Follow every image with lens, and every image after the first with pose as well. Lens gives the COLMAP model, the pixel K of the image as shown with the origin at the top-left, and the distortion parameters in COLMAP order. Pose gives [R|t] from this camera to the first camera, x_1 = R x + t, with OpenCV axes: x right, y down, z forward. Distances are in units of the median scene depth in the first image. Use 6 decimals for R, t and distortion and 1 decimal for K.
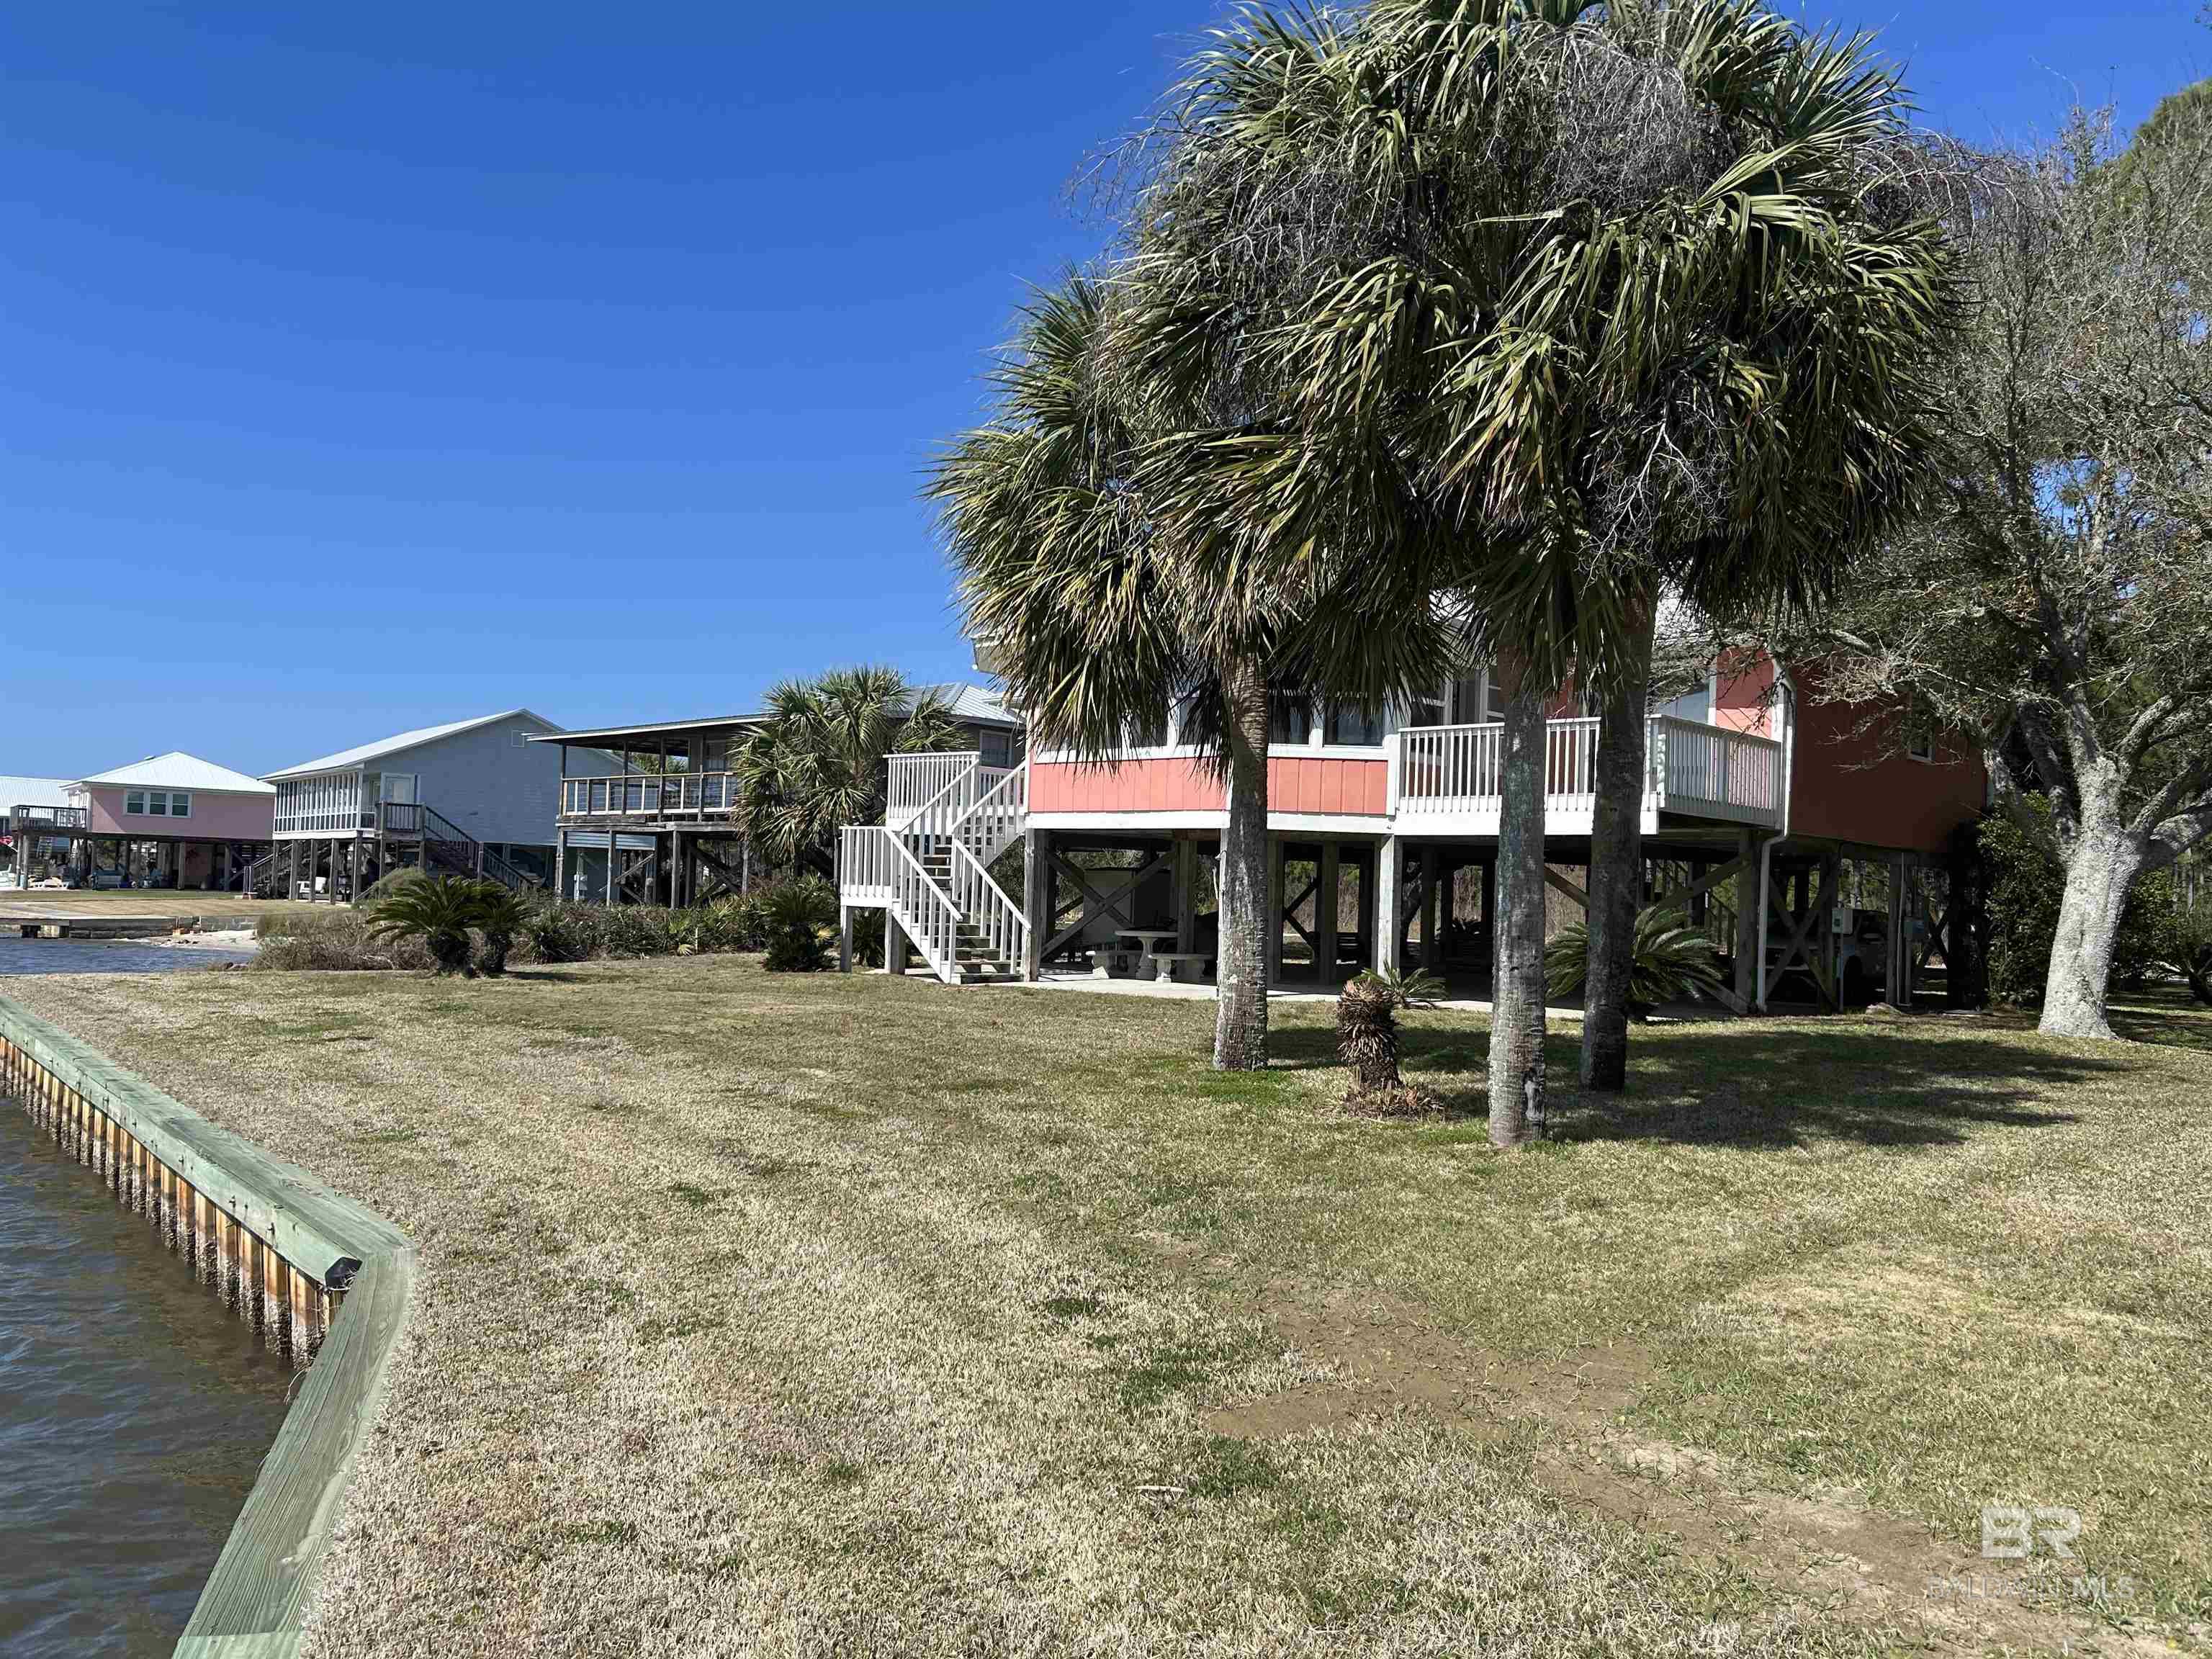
lens RADIAL K [[1678.2, 0, 1121.1], [0, 1678.2, 837.5], [0, 0, 1]] dist [0.081286, -0.110404]
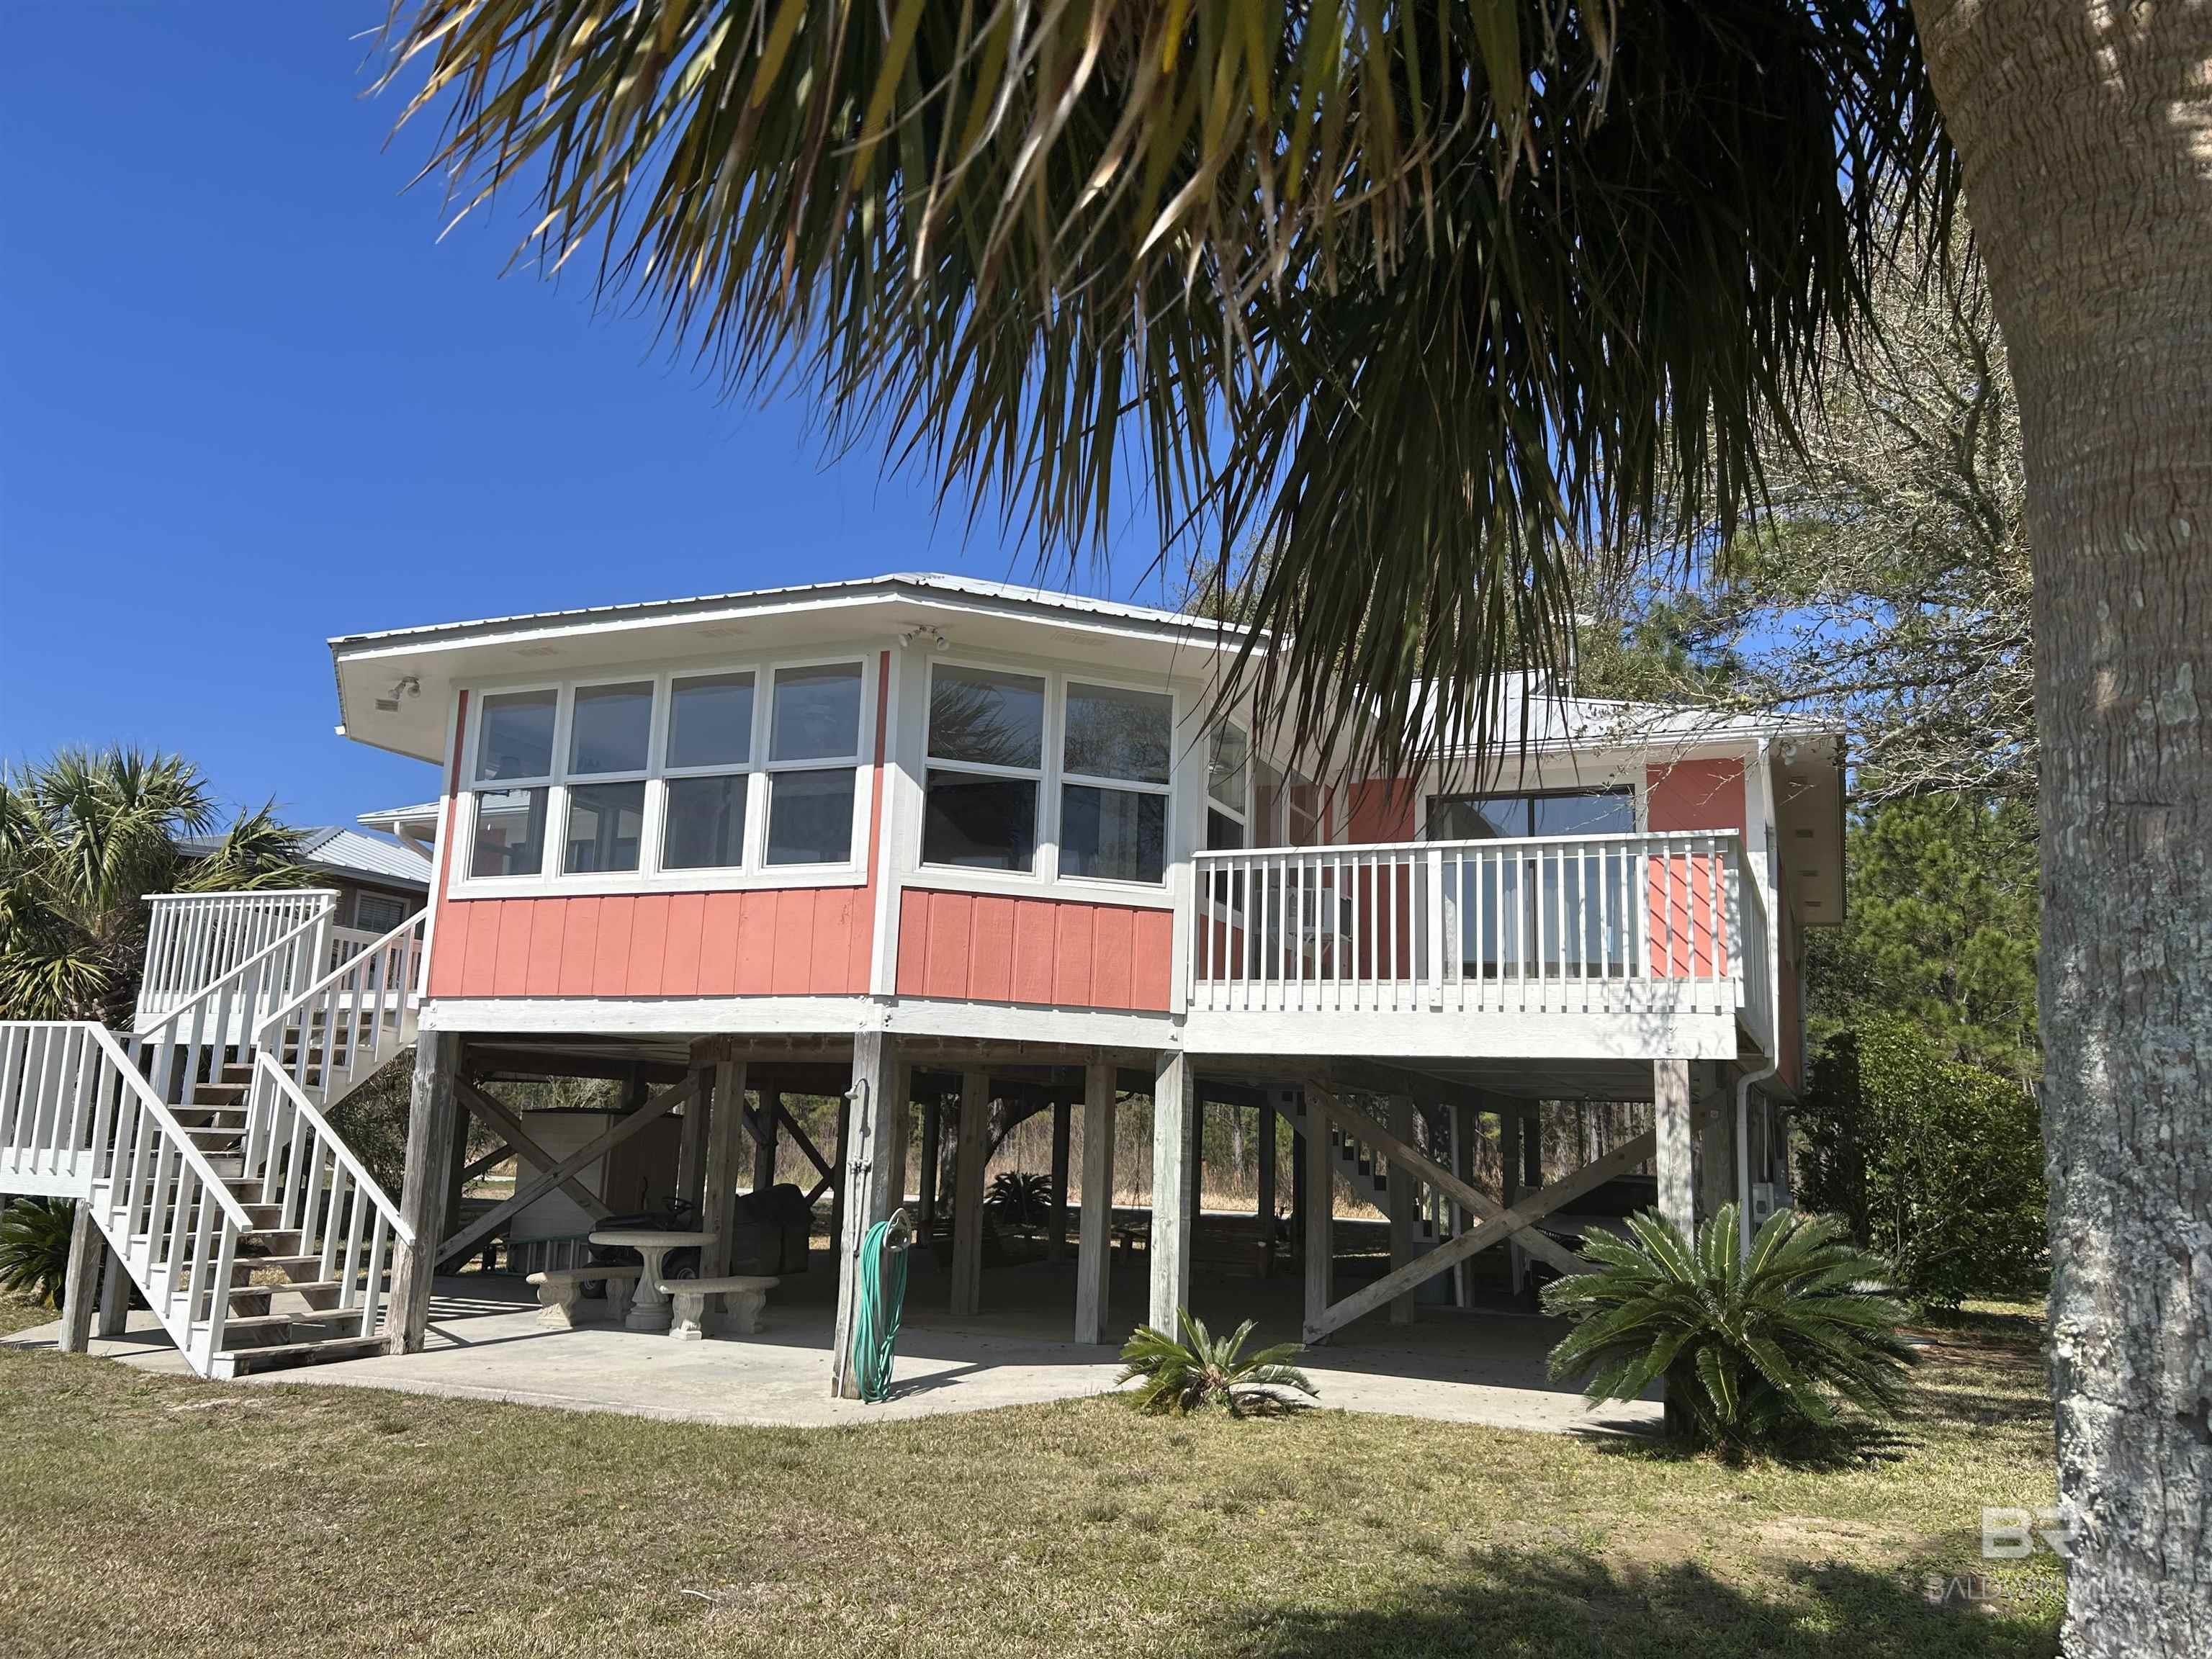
lens RADIAL K [[1678.2, 0, 1121.1], [0, 1678.2, 837.5], [0, 0, 1]] dist [0.081286, -0.110404]
pose [[0.945003, 0.059521, 0.321600, -0.024615], [-0.014561, 0.989983, -0.140437, 0.005128], [-0.326737, 0.128031, 0.936403, 0.440392]]
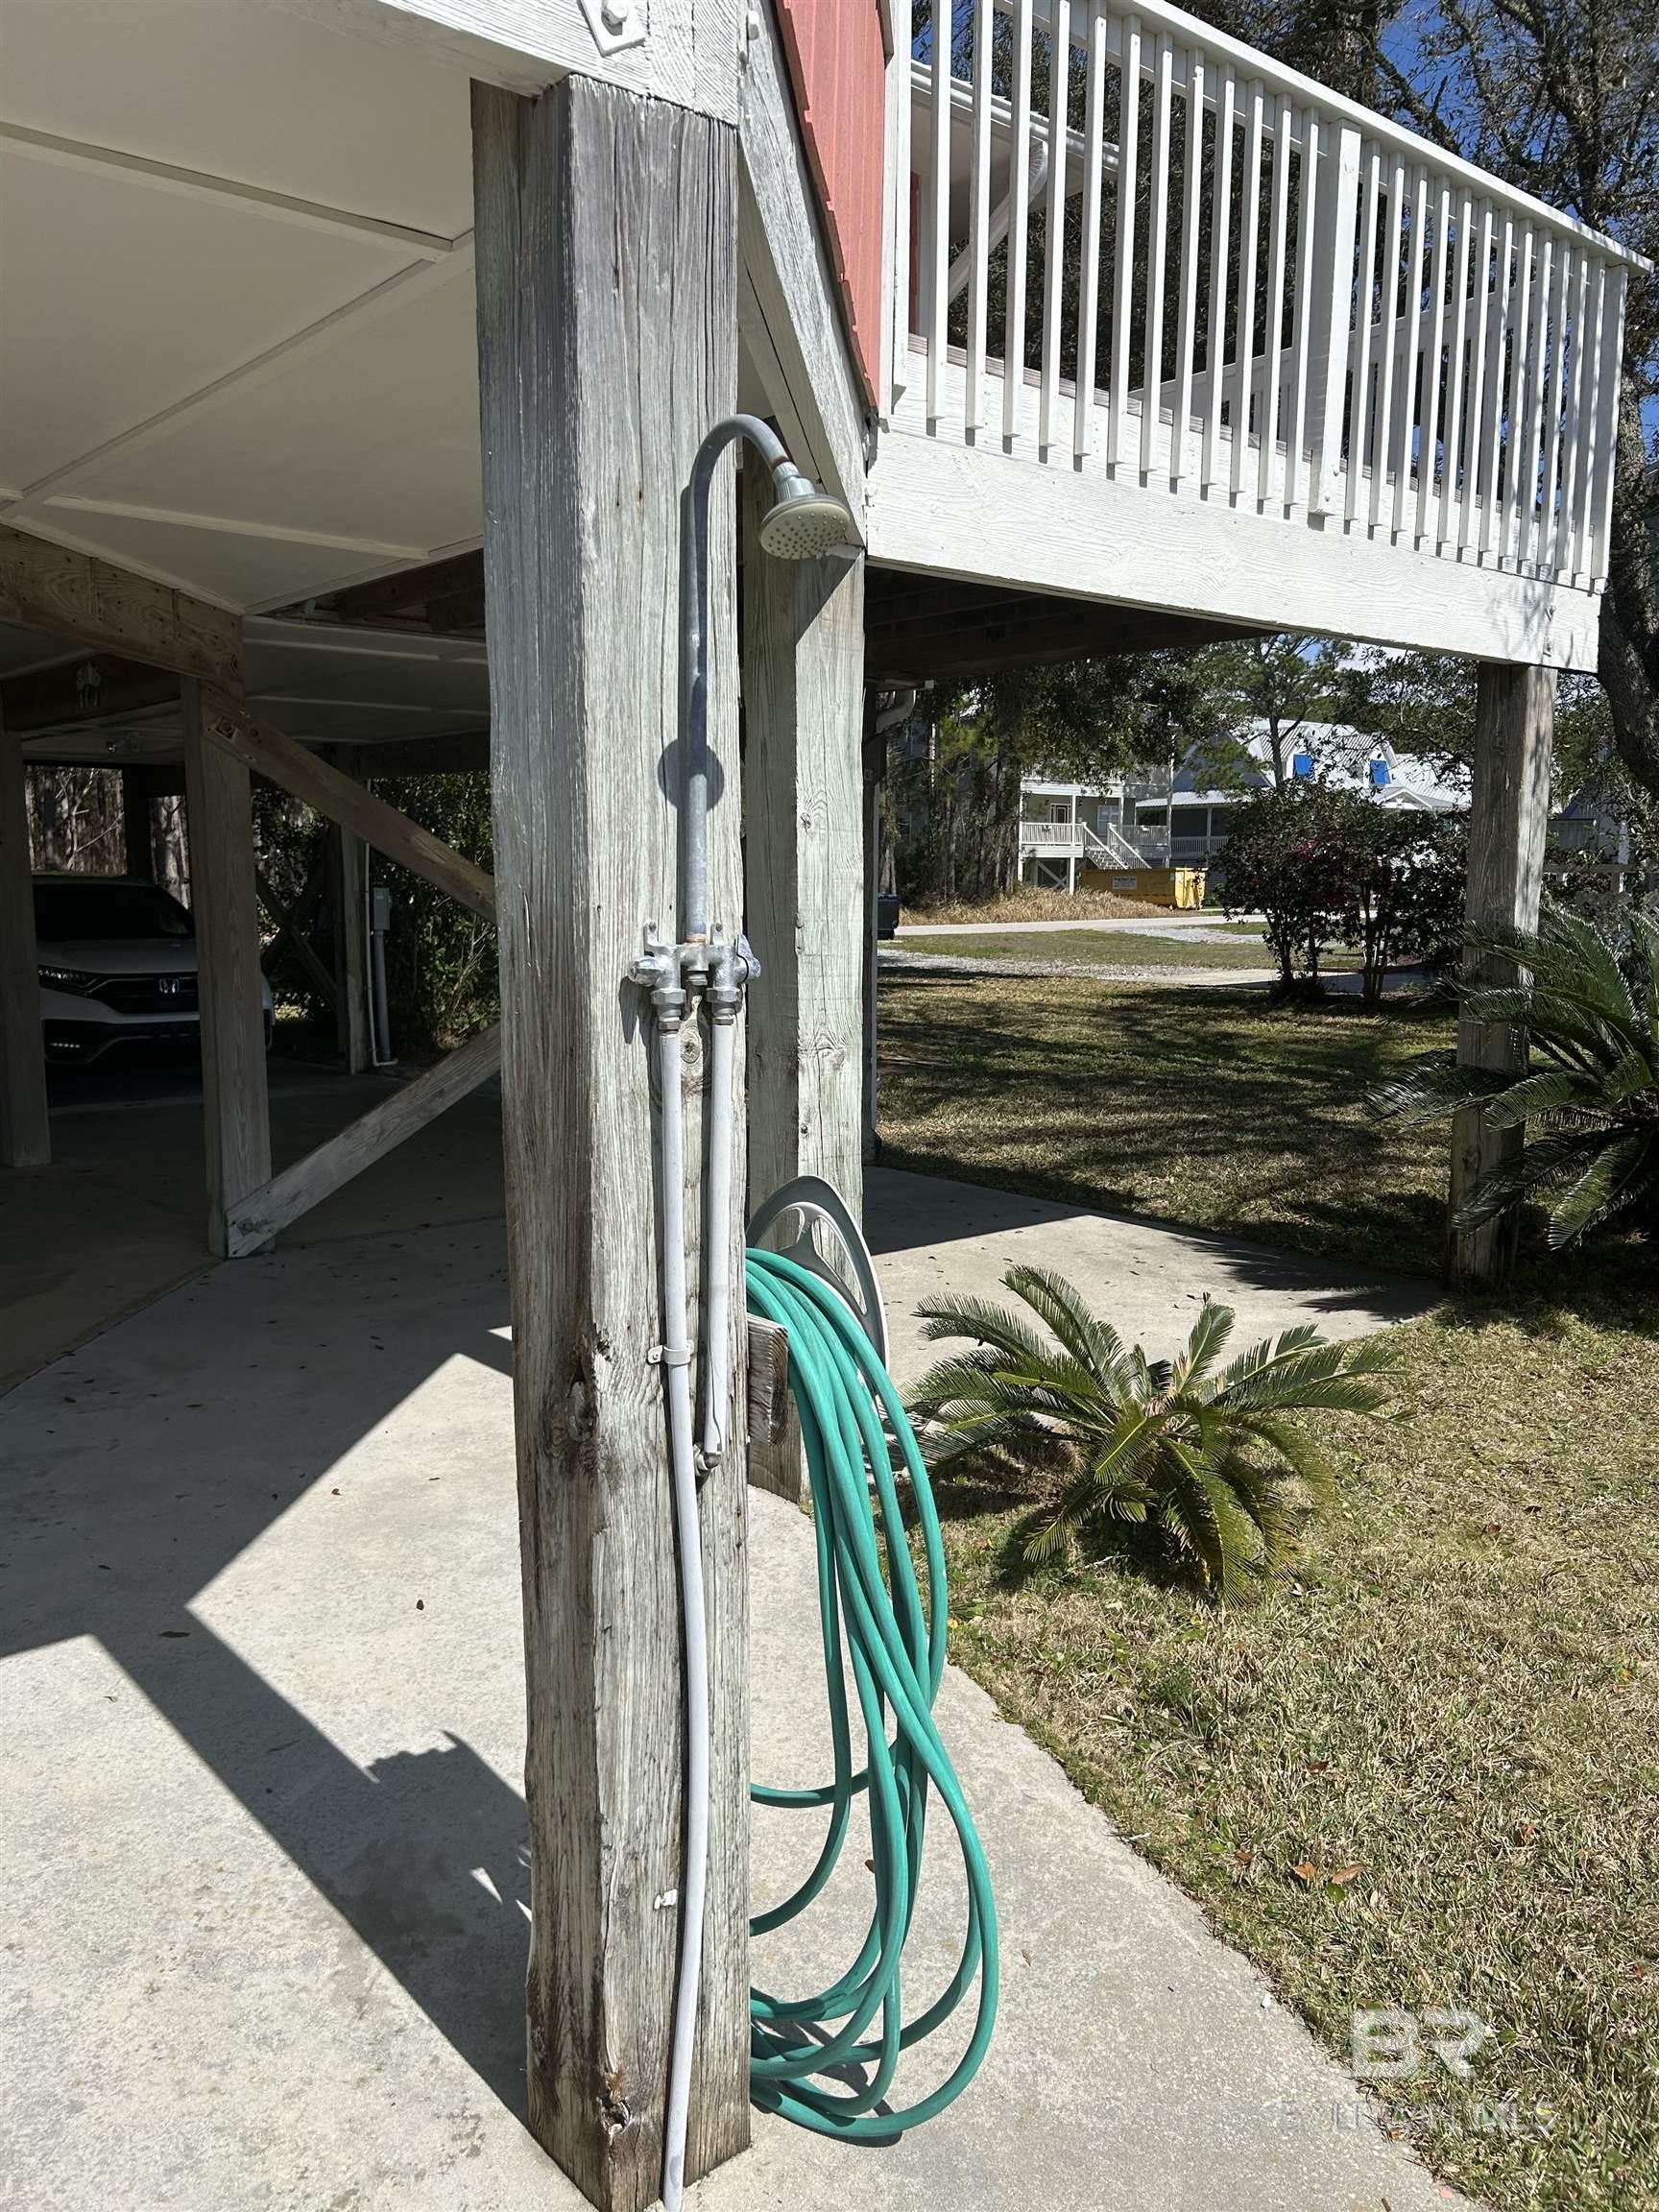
lens RADIAL K [[1678.2, 0, 822.2], [0, 1678.2, 1103.2], [0, 0, 1]] dist [0.081286, -0.110404]
pose [[0.123358, -0.168679, 0.977921, -0.013981], [-0.032901, 0.984211, 0.173914, 0.020273], [-0.991817, -0.053628, 0.115860, 0.839265]]
